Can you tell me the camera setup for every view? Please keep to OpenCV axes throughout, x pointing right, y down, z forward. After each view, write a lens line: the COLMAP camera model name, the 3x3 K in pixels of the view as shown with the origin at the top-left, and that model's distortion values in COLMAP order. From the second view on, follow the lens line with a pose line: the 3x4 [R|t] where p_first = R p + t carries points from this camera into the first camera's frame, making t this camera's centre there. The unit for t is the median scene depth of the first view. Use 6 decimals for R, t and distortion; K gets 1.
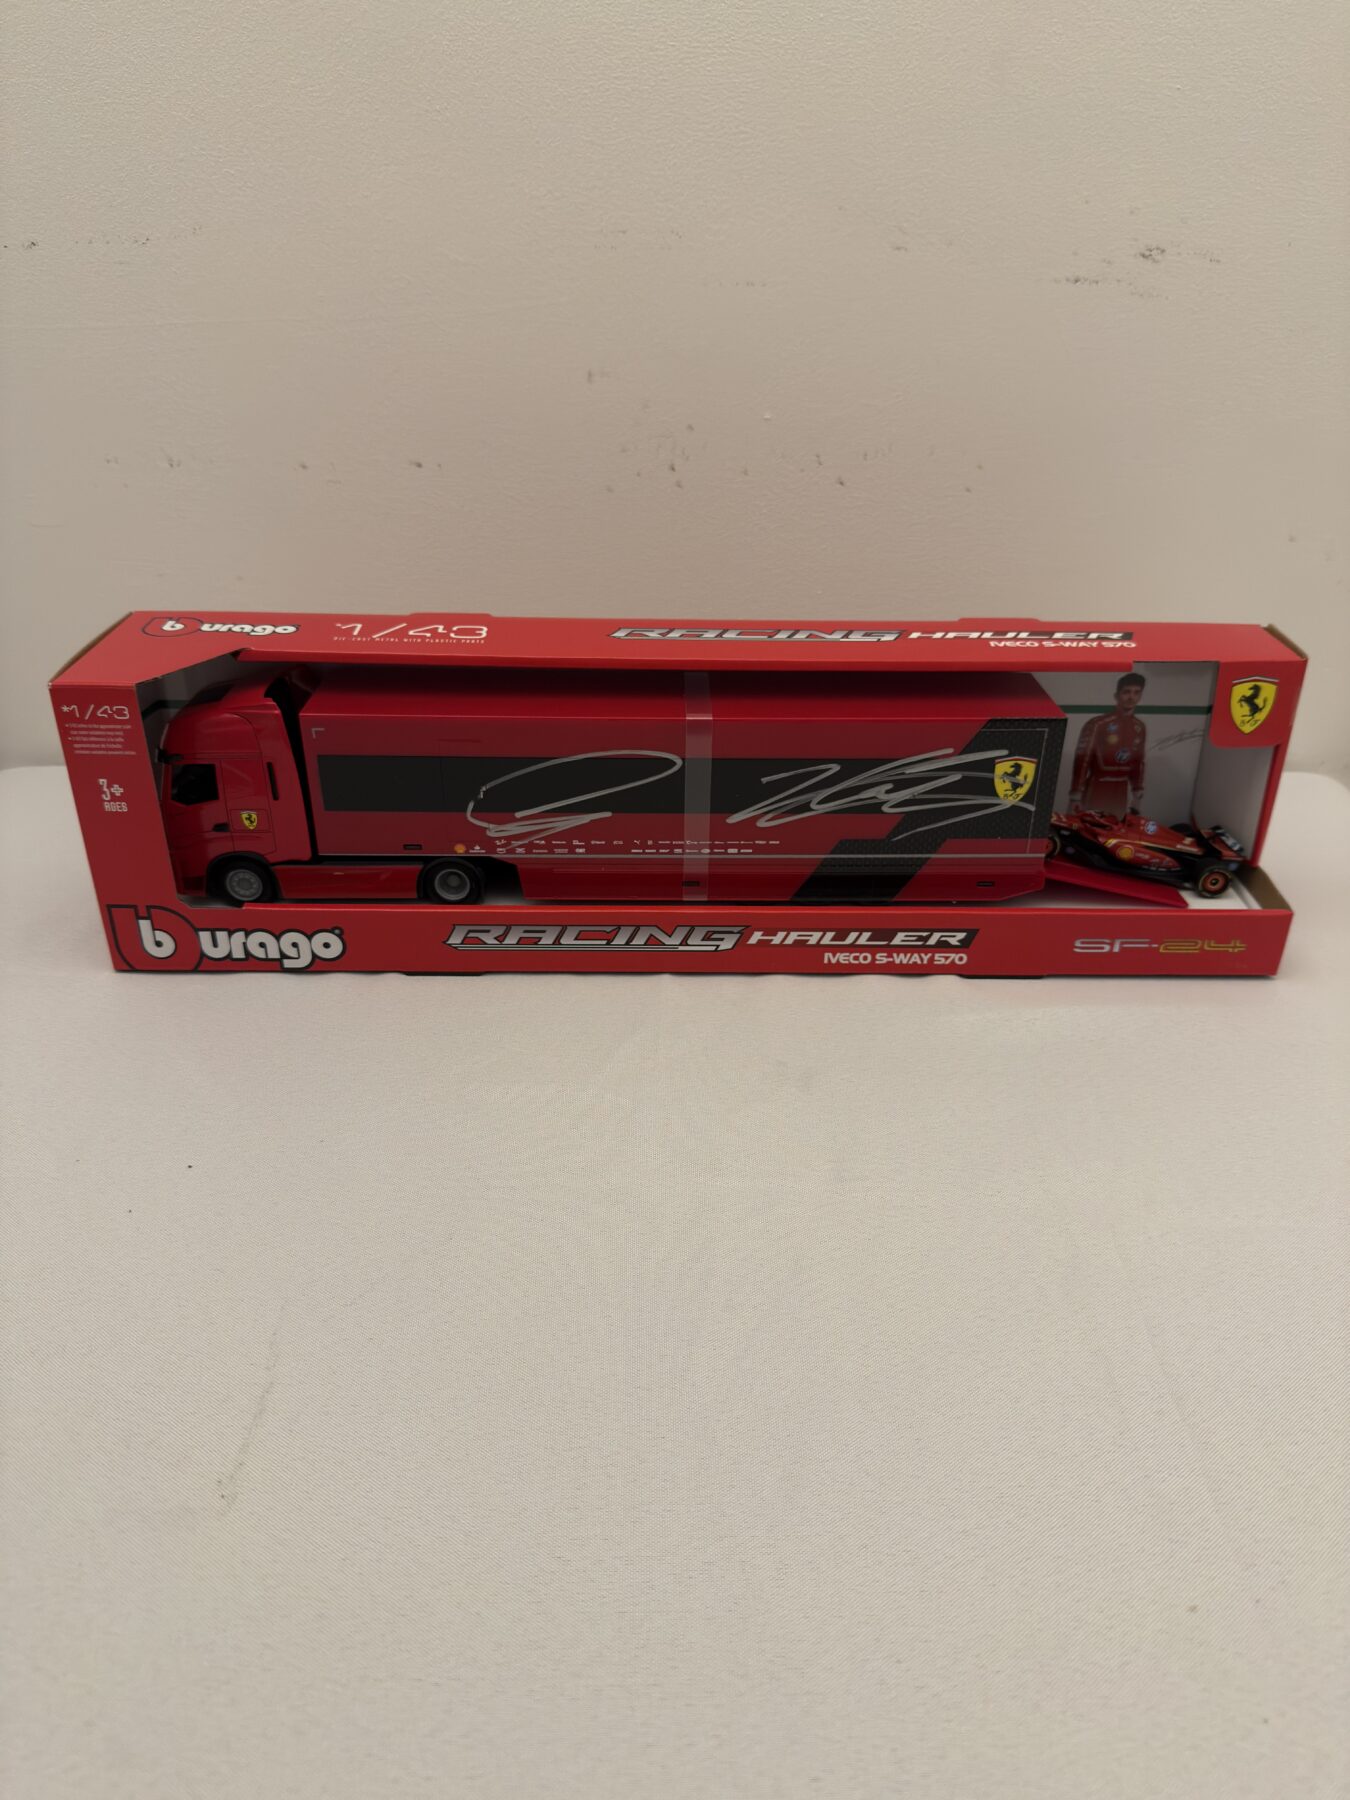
lens RADIAL K [[1242.4, 0, 675.0], [0, 1242.4, 900.0], [0, 0, 1]] dist [0.244739, -0.000315]
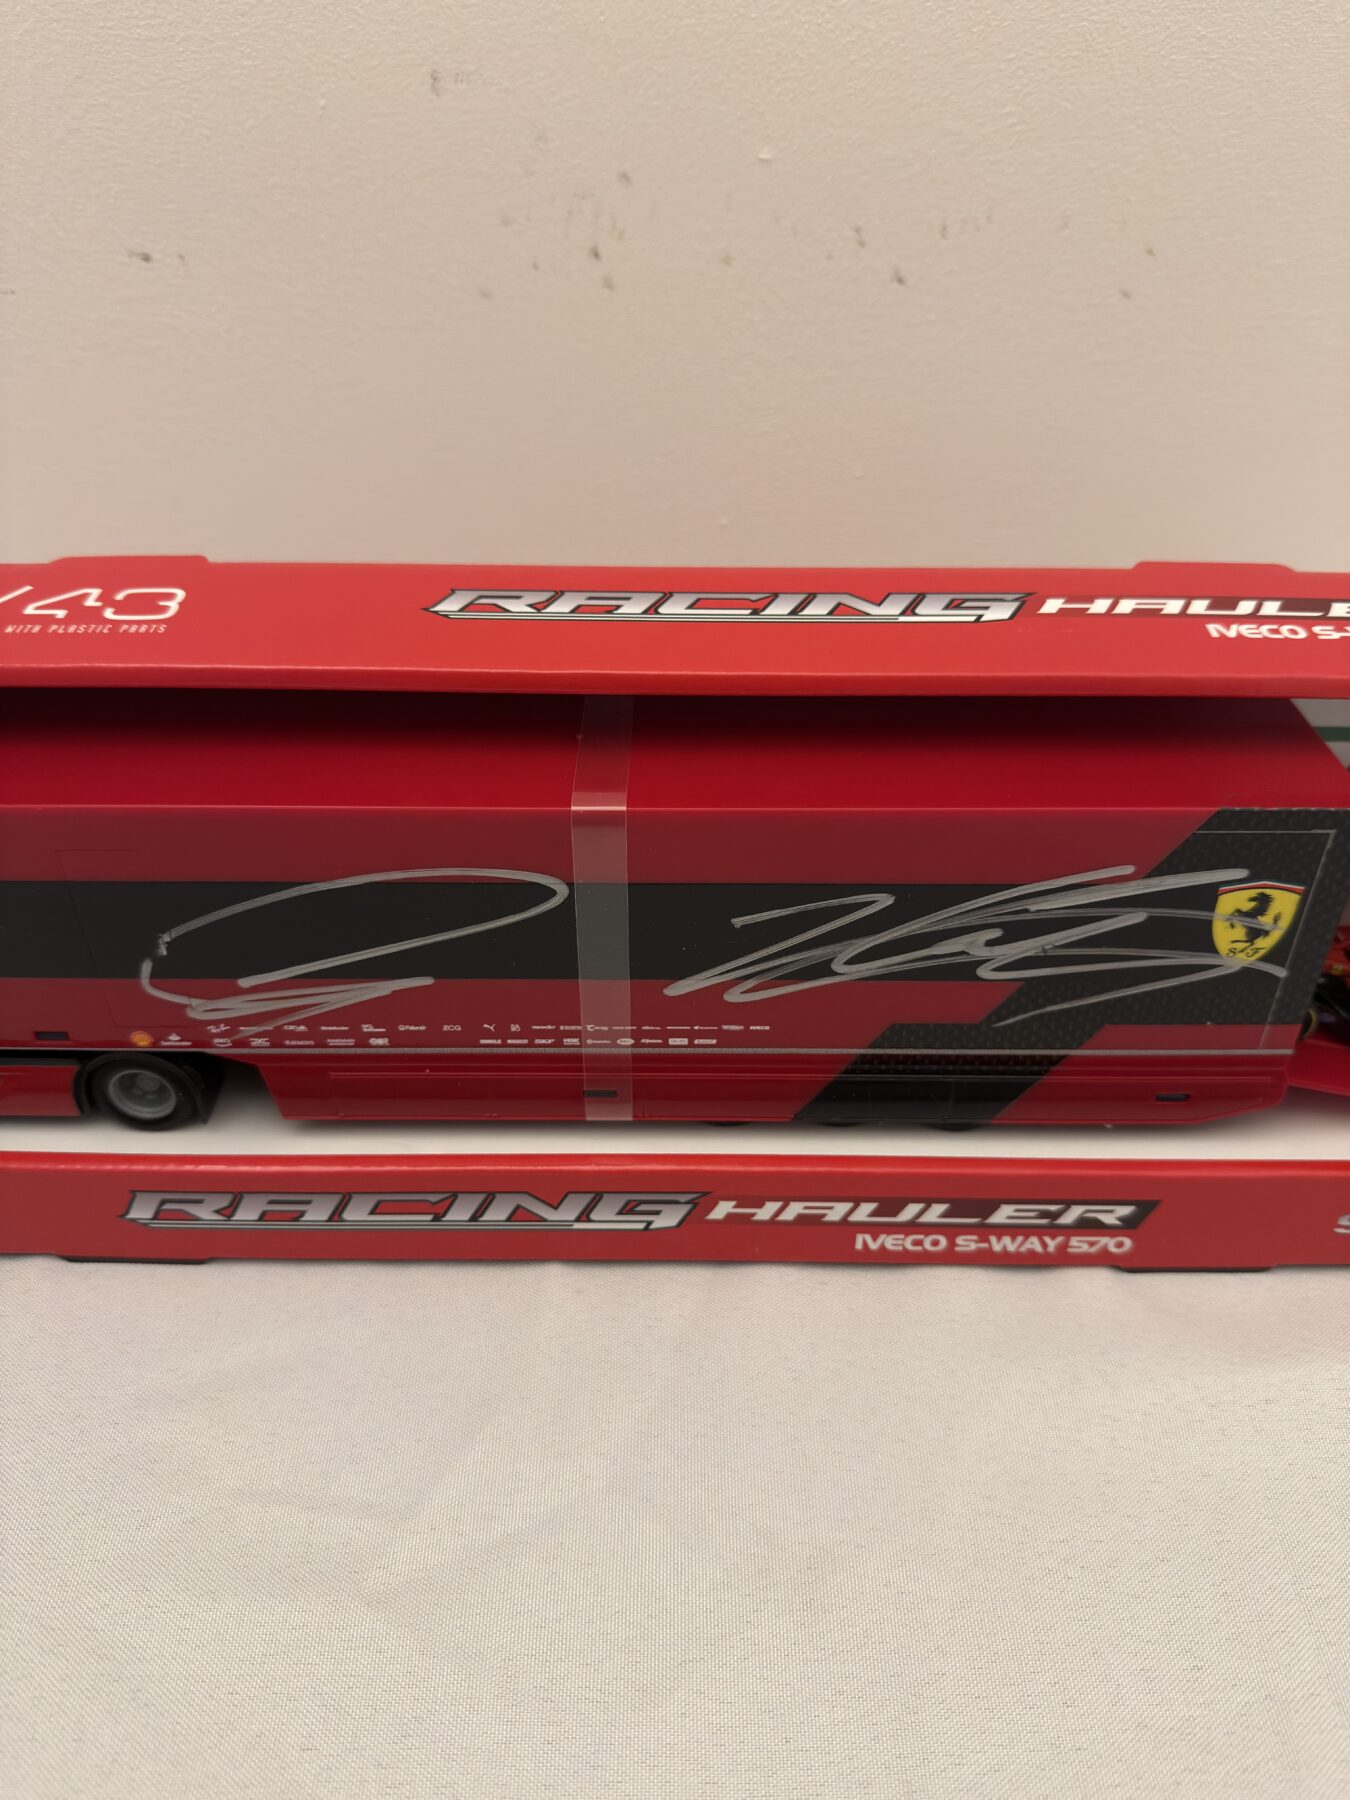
lens RADIAL K [[1239.4, 0, 668.2], [0, 1239.4, 896.7], [0, 0, 1]] dist [0.172380, -0.351869]
pose [[0.999421, 0.004412, -0.033749, 0.059239], [0.000603, 0.989113, 0.147157, -0.173519], [0.034030, -0.147092, 0.988537, 0.507058]]
